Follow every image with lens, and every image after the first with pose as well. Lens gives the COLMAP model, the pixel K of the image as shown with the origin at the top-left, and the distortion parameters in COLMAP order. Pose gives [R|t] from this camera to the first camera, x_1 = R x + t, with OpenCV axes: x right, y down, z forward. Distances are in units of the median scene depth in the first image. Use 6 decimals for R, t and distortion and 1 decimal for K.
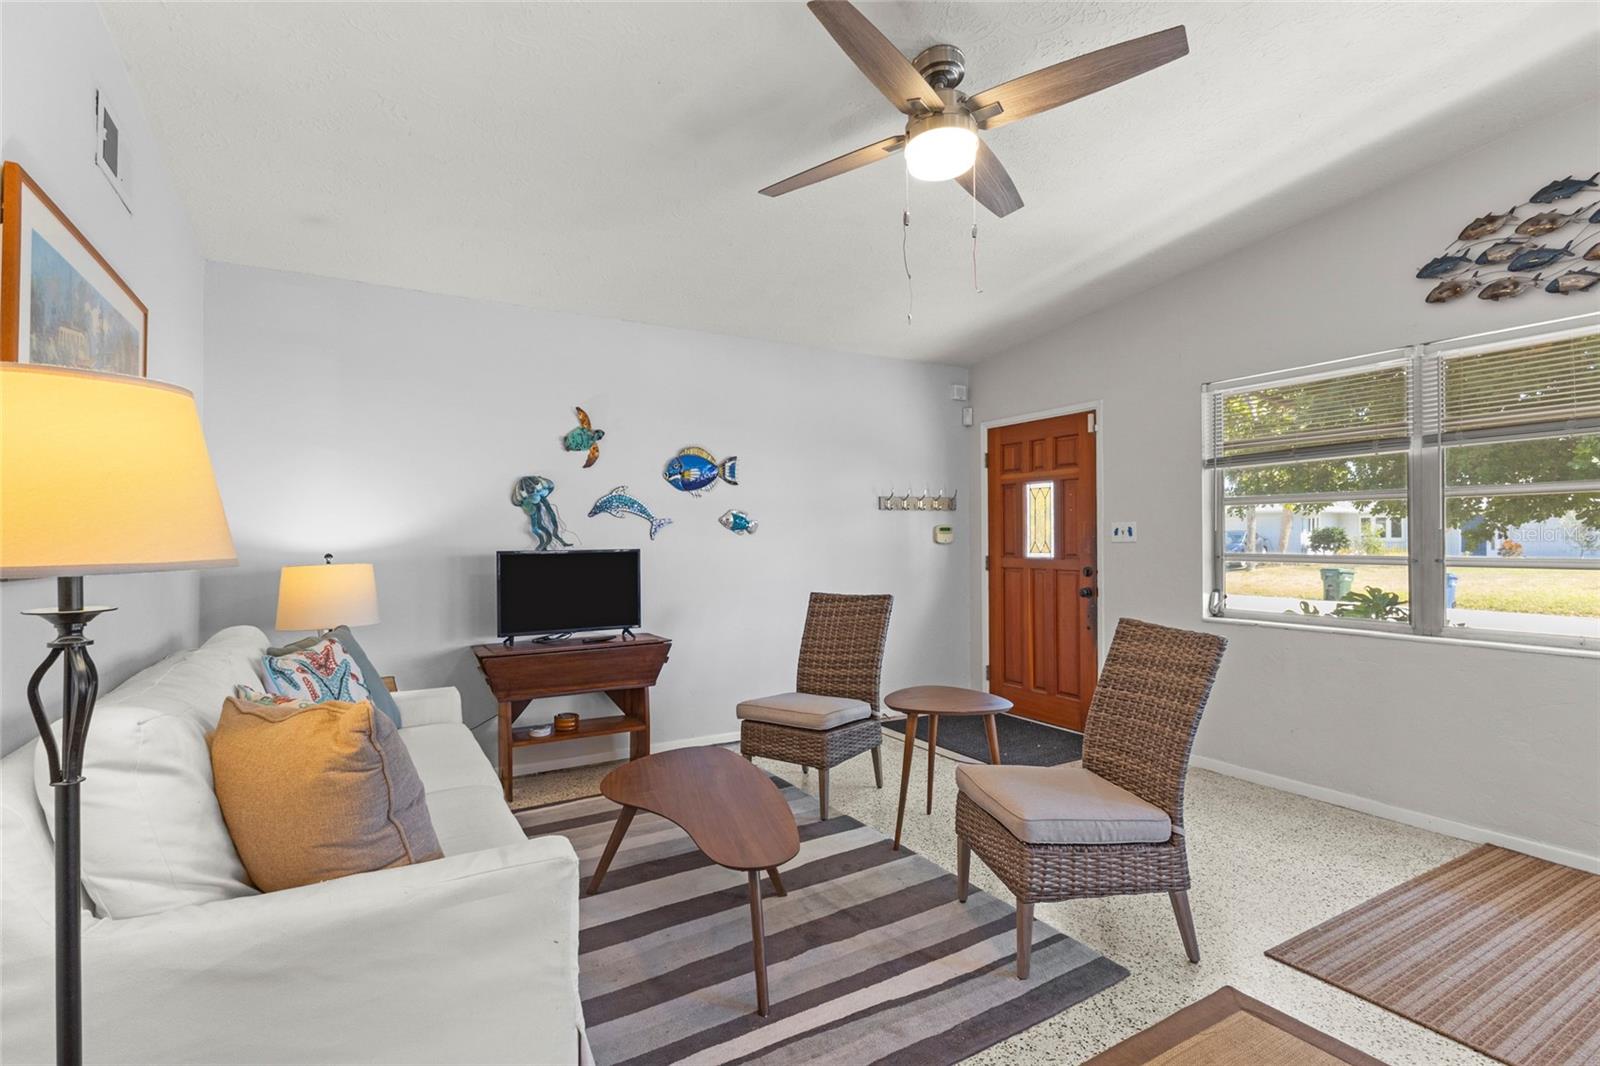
lens RADIAL K [[741.3, 0, 795.1], [0, 741.3, 535.4], [0, 0, 1]] dist [-0.000755, -0.000003]
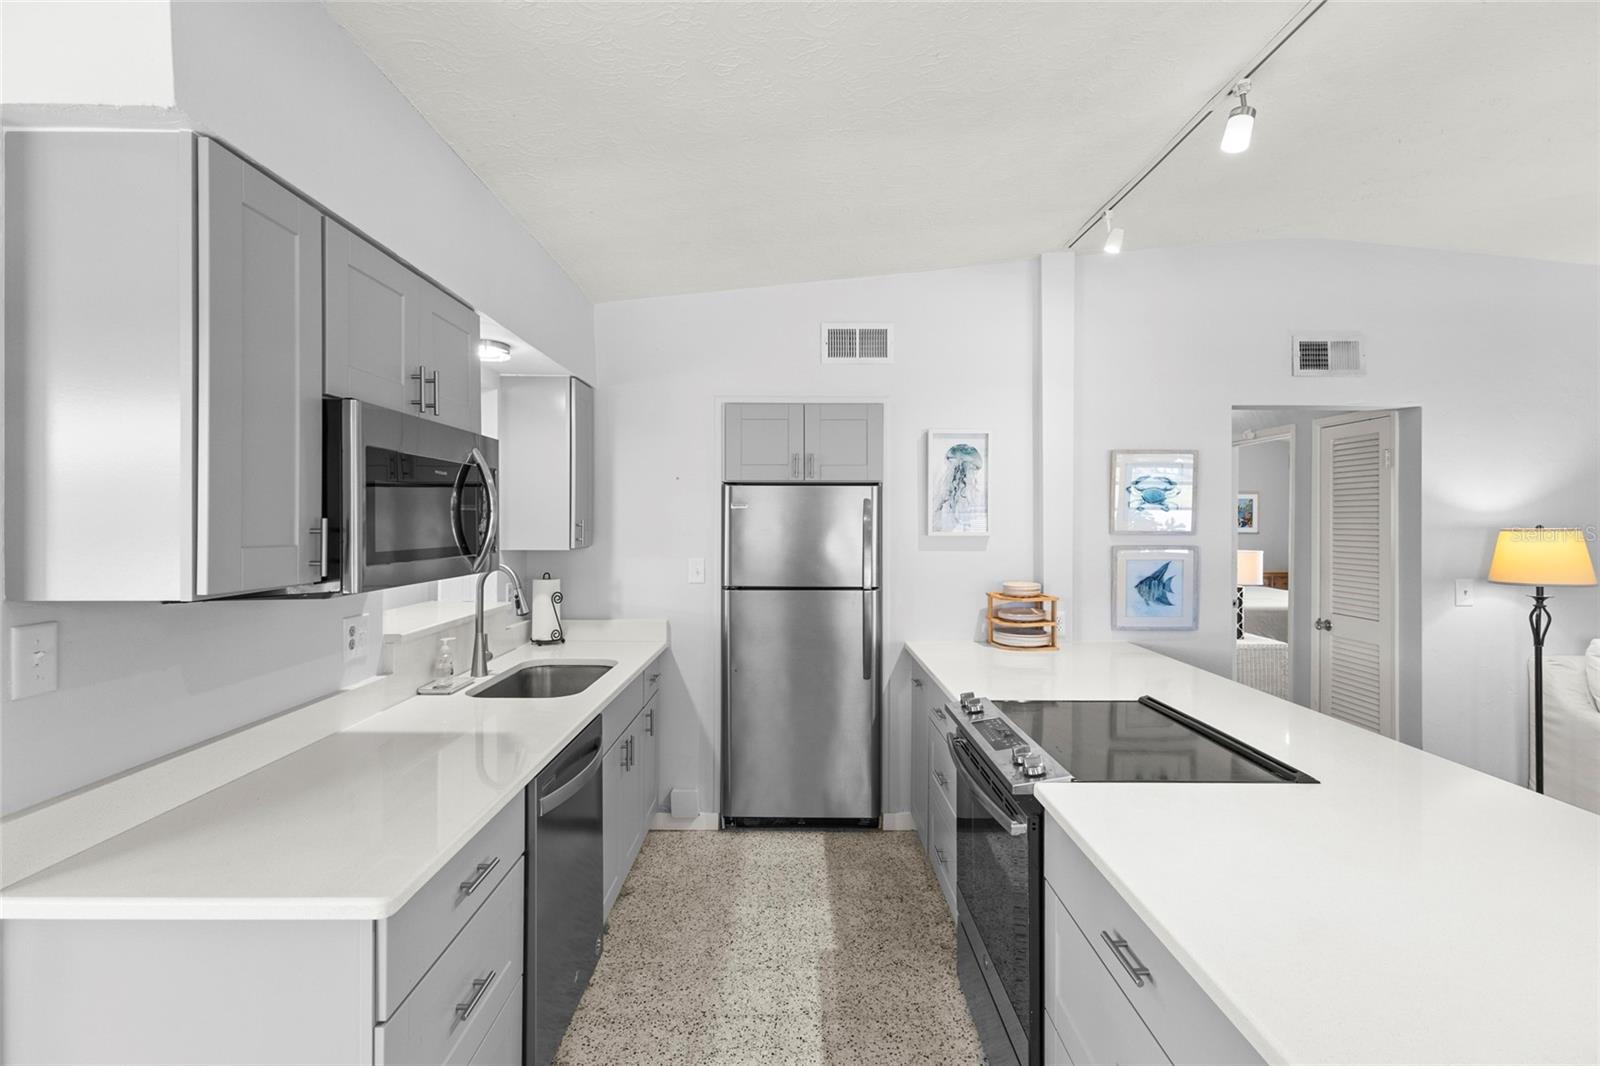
lens RADIAL K [[736.6, 0, 800.0], [0, 736.6, 533.0], [0, 0, 1]] dist [-0.000081, 0.000056]
pose [[-0.492082, 0.016869, -0.870385, 0.884614], [0.002768, 0.999837, 0.017813, -0.062726], [0.870544, 0.006357, -0.492049, -0.072406]]
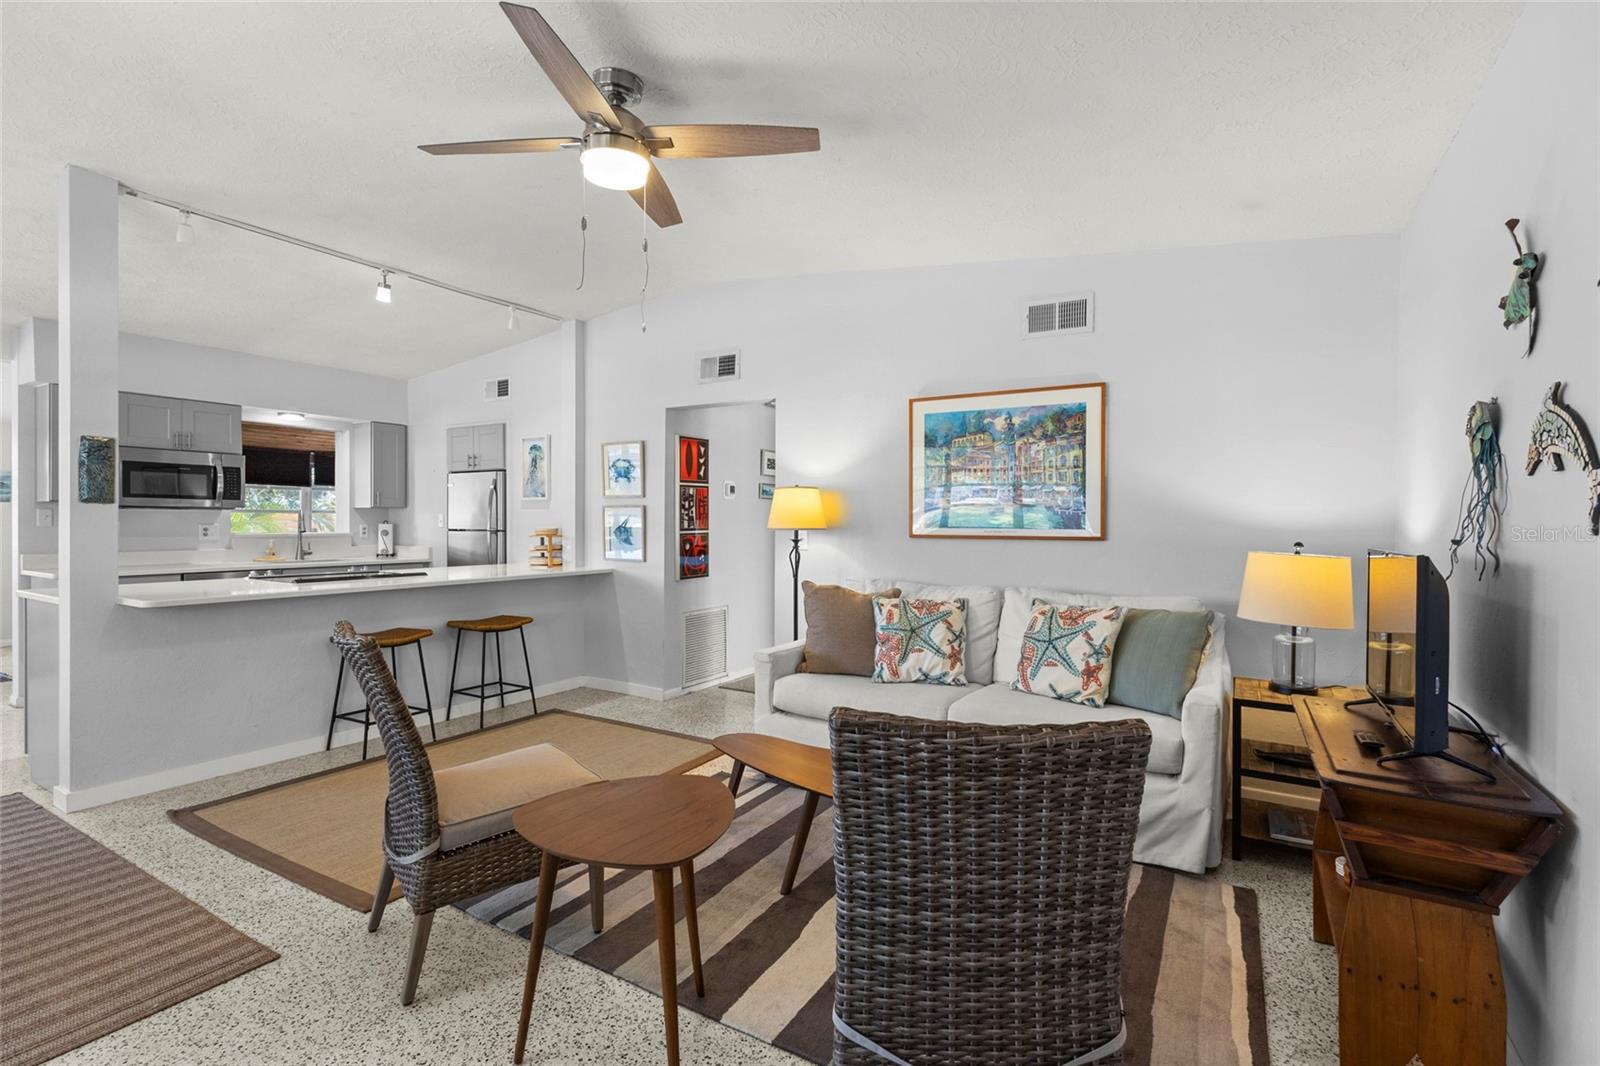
lens RADIAL K [[736.6, 0, 800.0], [0, 736.6, 533.0], [0, 0, 1]] dist [-0.000081, 0.000056]
pose [[-0.875163, 0.007589, -0.483768, 0.274479], [-0.000070, 0.999875, 0.015812, -0.001073], [0.483827, 0.013871, -0.875053, 1.180419]]
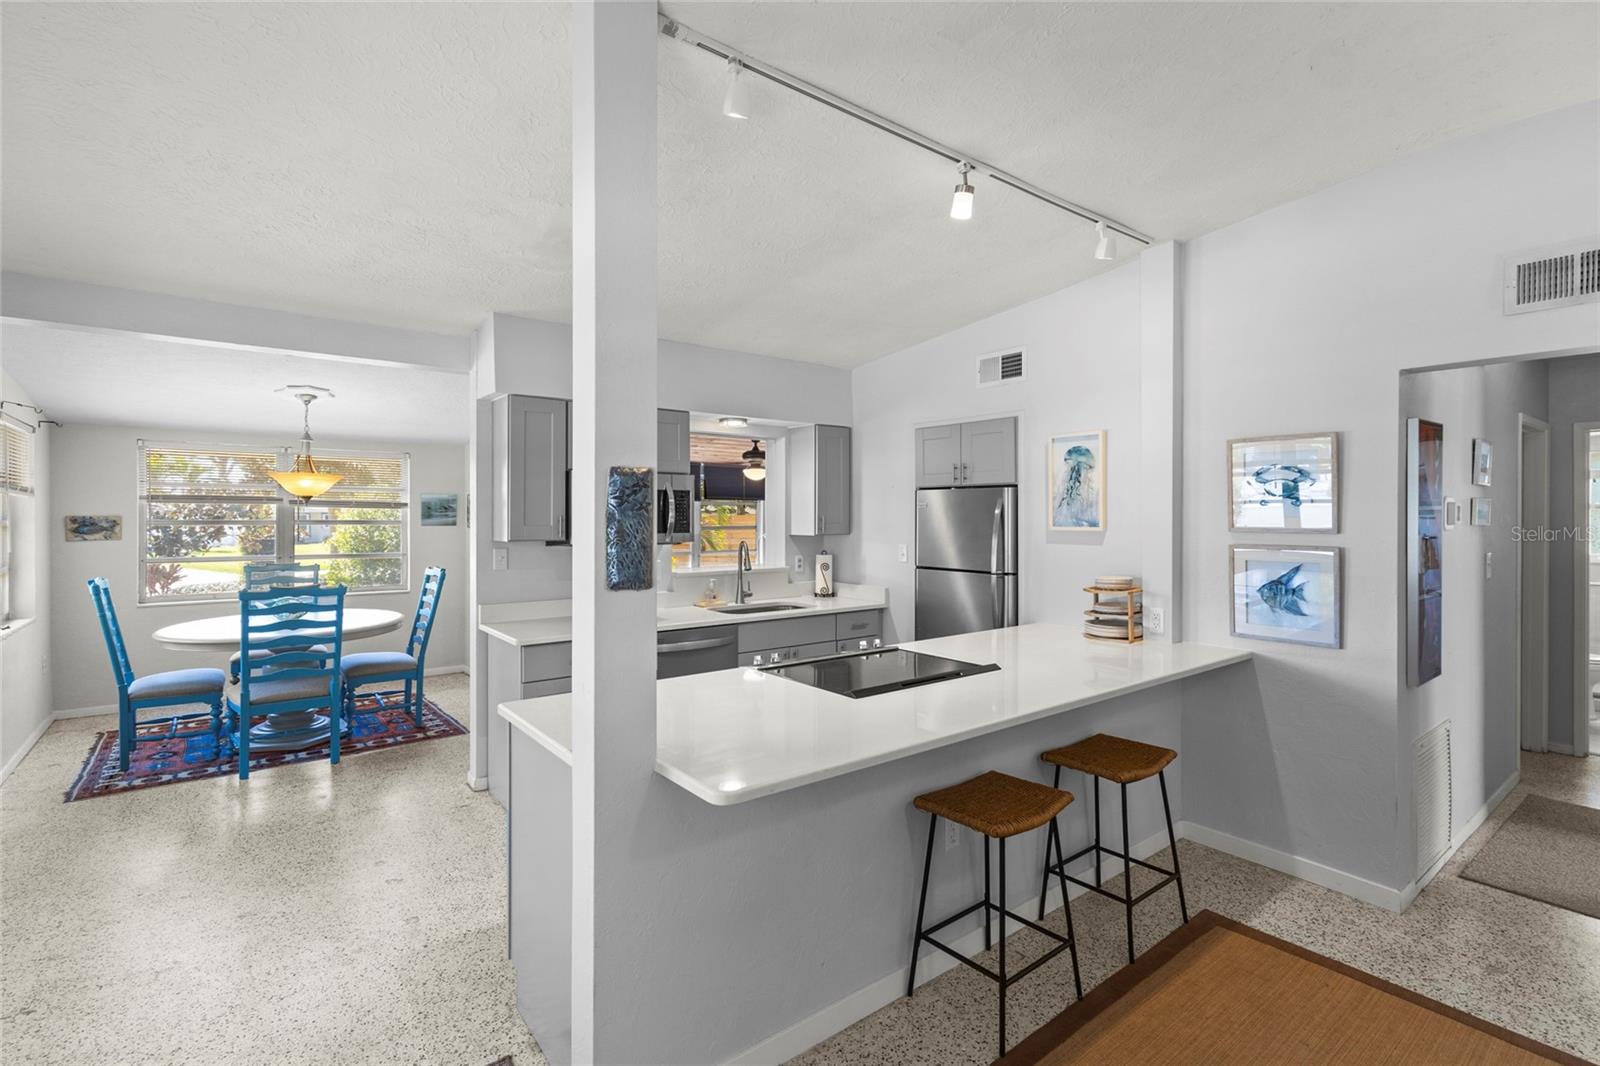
lens RADIAL K [[745.3, 0, 797.0], [0, 745.3, 524.5], [0, 0, 1]] dist [0.002592, 0.000270]
pose [[-0.990899, 0.006150, -0.134467, 0.514885], [0.004865, 0.999939, 0.009882, -0.062496], [0.134519, 0.009138, -0.990869, 0.564618]]
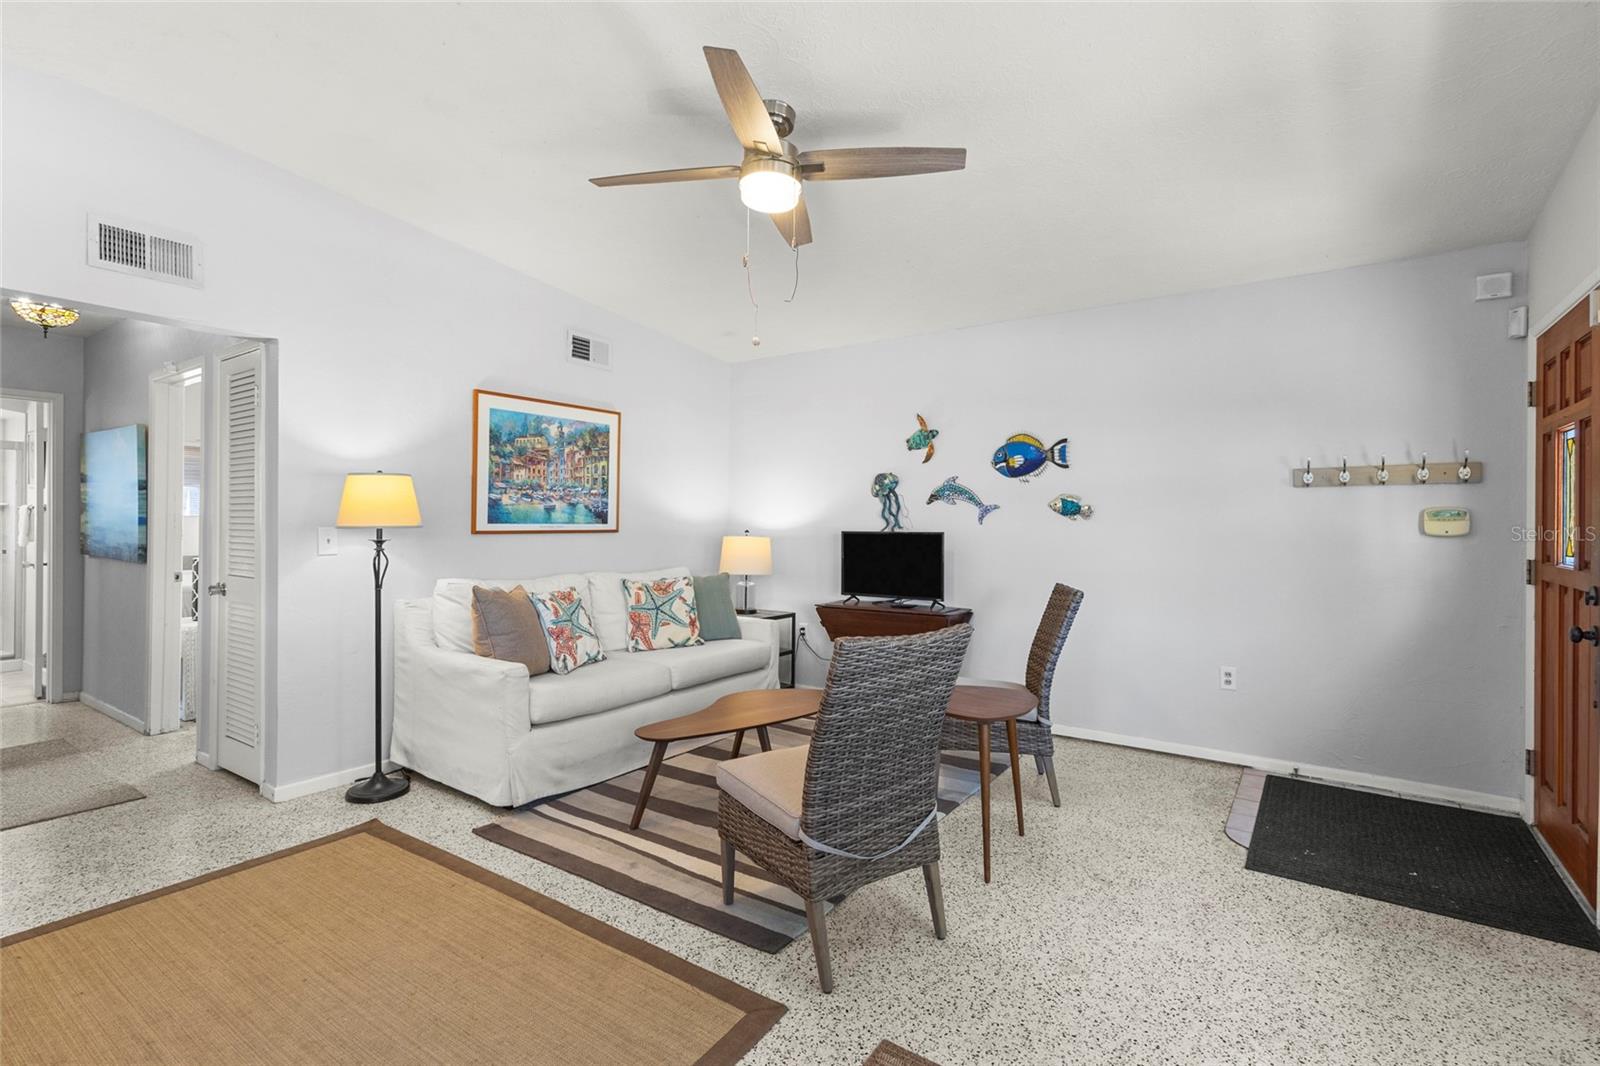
lens RADIAL K [[750.3, 0, 797.4], [0, 750.3, 523.4], [0, 0, 1]] dist [0.001597, 0.000391]
pose [[0.419909, 0.008872, -0.907523, 0.734298], [-0.004824, 0.999960, 0.007543, -0.002690], [0.907553, 0.001210, 0.419935, 0.314671]]
